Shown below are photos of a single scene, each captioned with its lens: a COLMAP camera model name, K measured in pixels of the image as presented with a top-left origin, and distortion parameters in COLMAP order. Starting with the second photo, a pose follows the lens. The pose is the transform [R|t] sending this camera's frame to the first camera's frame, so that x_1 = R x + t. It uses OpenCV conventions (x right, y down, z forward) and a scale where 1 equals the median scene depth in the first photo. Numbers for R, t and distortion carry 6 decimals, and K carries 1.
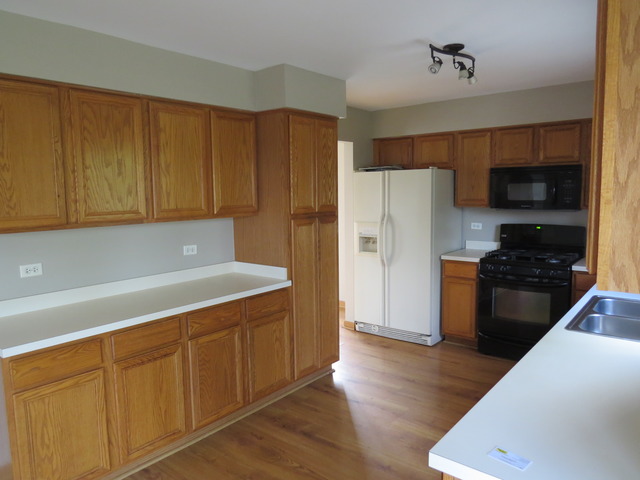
lens RADIAL K [[472.7, 0, 320.8], [0, 472.7, 240.5], [0, 0, 1]] dist [0.010871, -0.000603]
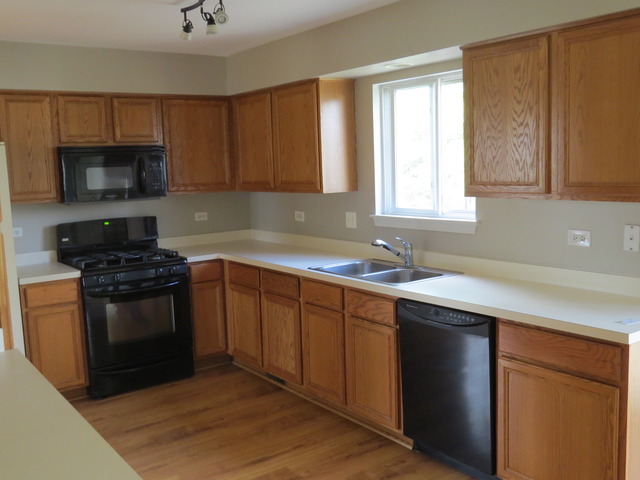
lens RADIAL K [[649.0, 0, 320.6], [0, 649.0, 239.1], [0, 0, 1]] dist [-0.007336, 0.000000]
pose [[0.264224, -0.114047, 0.957695, -0.505999], [0.136428, 0.987419, 0.079946, -0.039687], [-0.954763, 0.109533, 0.276459, 0.368036]]
